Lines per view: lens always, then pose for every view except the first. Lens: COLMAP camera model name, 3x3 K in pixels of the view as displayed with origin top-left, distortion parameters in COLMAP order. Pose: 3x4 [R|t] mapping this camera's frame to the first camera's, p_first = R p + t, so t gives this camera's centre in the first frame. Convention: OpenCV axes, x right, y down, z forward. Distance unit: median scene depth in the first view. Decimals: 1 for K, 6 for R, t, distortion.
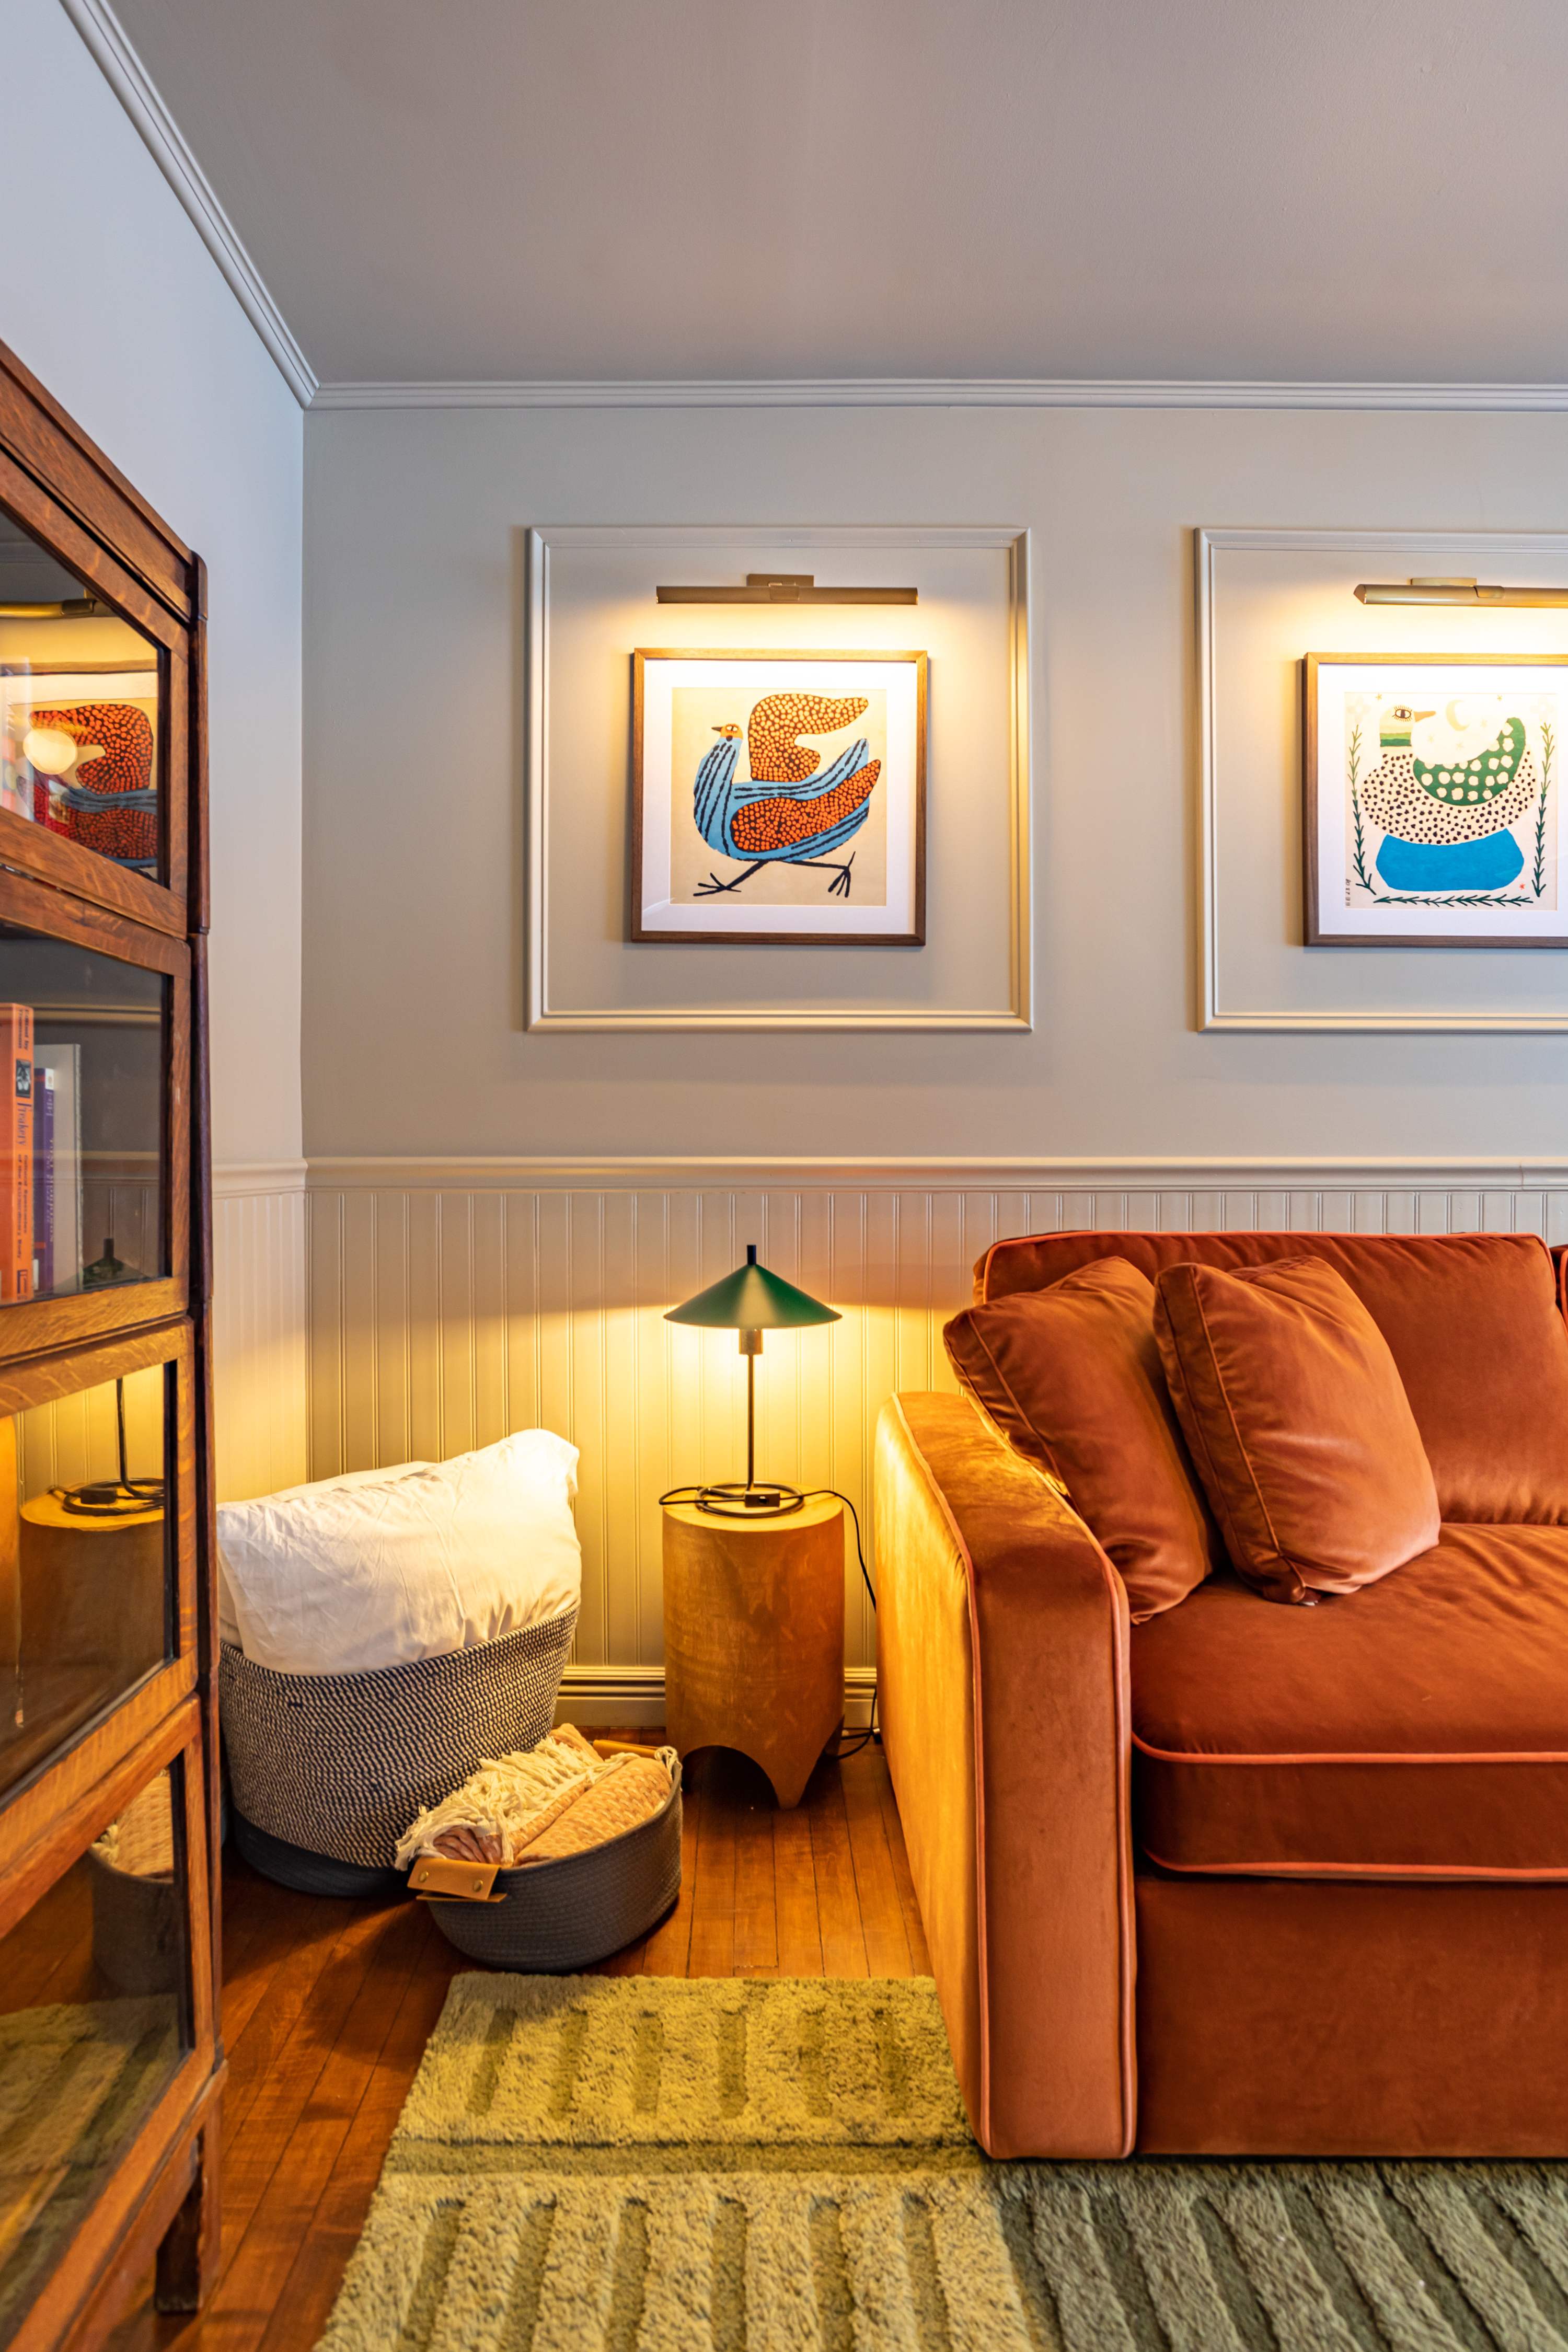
lens RADIAL K [[1315.1, 0, 763.8], [0, 1315.1, 1151.0], [0, 0, 1]] dist [-0.061333, 0.044291]
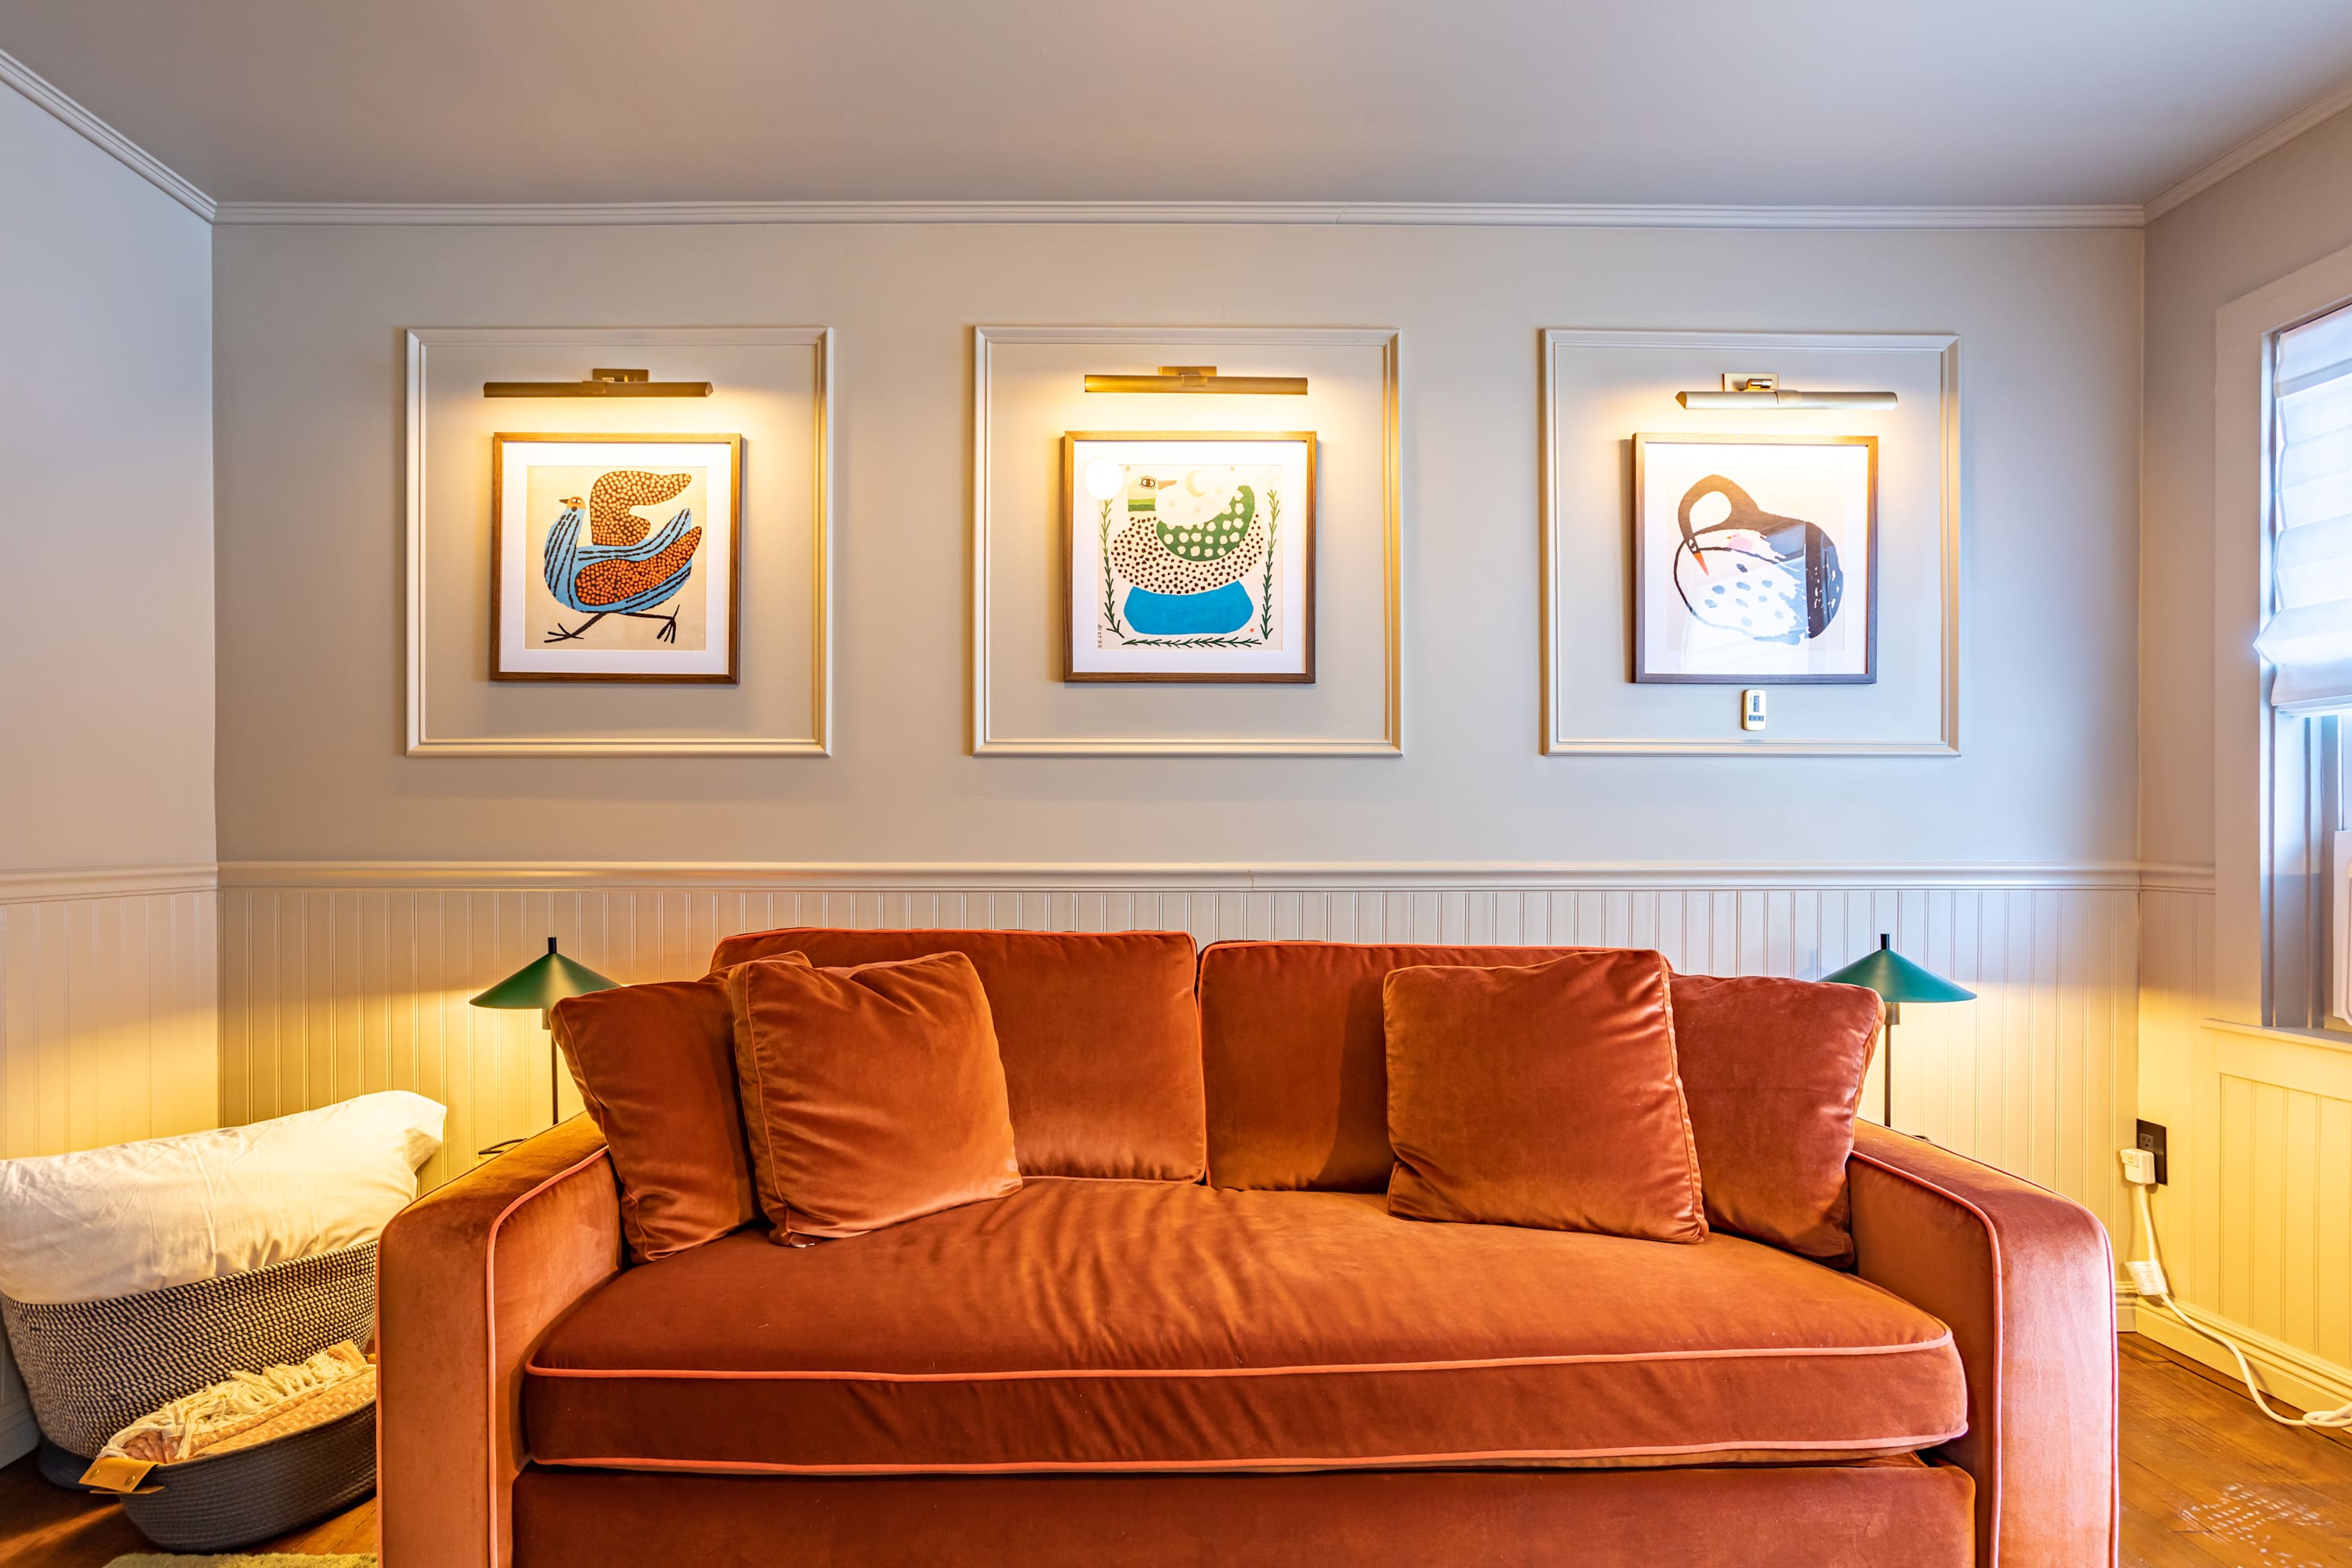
lens RADIAL K [[1169.4, 0, 1146.1], [0, 1169.4, 833.0], [0, 0, 1]] dist [-0.054595, 0.034440]
pose [[0.999946, -0.000276, 0.010405, 0.517414], [0.000241, 0.999994, 0.003409, -0.027409], [-0.010405, -0.003407, 0.999940, -0.055375]]
